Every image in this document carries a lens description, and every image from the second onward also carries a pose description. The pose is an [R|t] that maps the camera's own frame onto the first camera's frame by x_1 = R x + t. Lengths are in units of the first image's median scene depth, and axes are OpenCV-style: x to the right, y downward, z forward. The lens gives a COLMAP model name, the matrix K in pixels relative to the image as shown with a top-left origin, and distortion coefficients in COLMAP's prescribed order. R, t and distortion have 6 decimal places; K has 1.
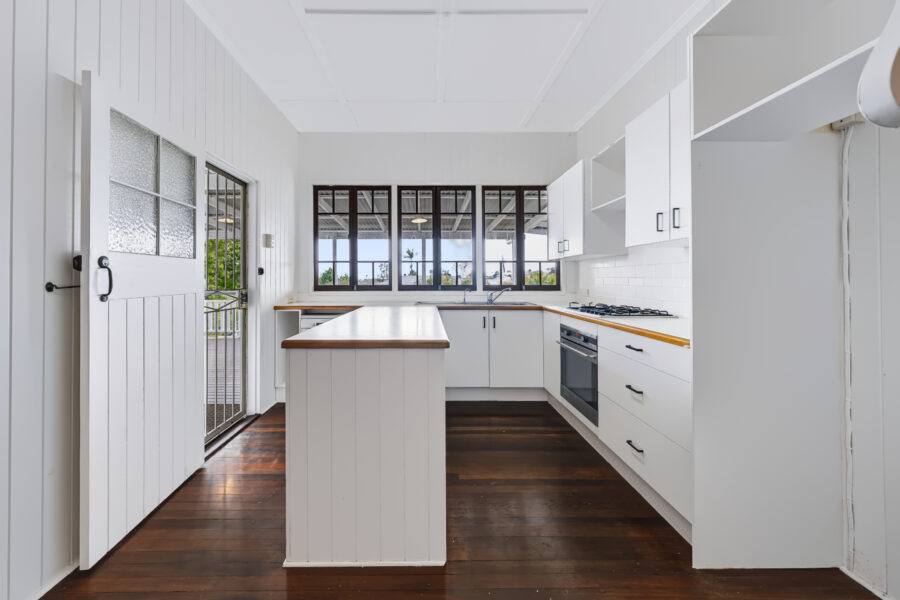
lens RADIAL K [[312.5, 0, 423.9], [0, 312.5, 289.9], [0, 0, 1]] dist [-0.002548, -0.000201]
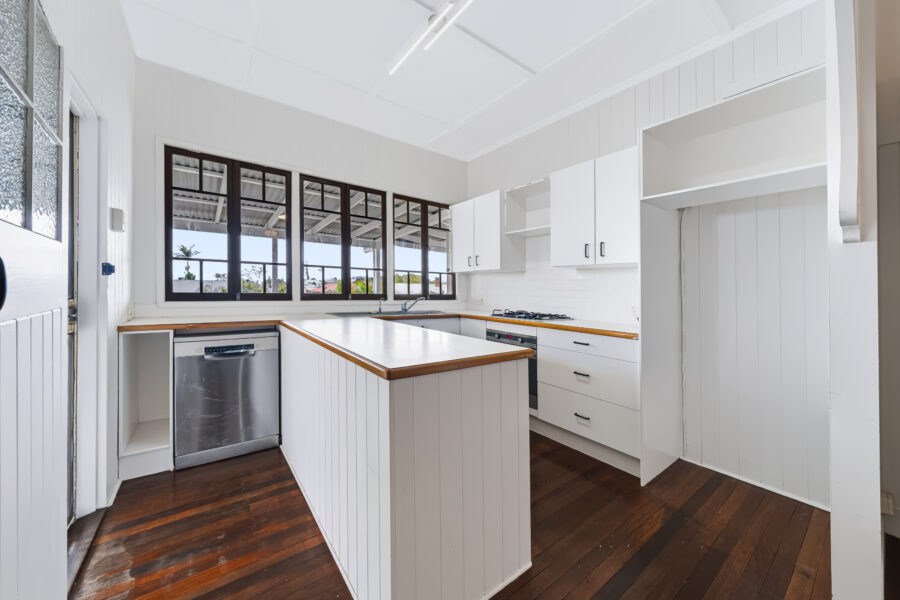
lens RADIAL K [[312.5, 0, 446.5], [0, 312.5, 298.5], [0, 0, 1]] dist [-0.002548, -0.000201]
pose [[0.818978, -0.000030, 0.573824, -0.240274], [-0.000618, 0.999999, 0.000934, -0.003102], [-0.573824, -0.001120, 0.818978, 0.098480]]
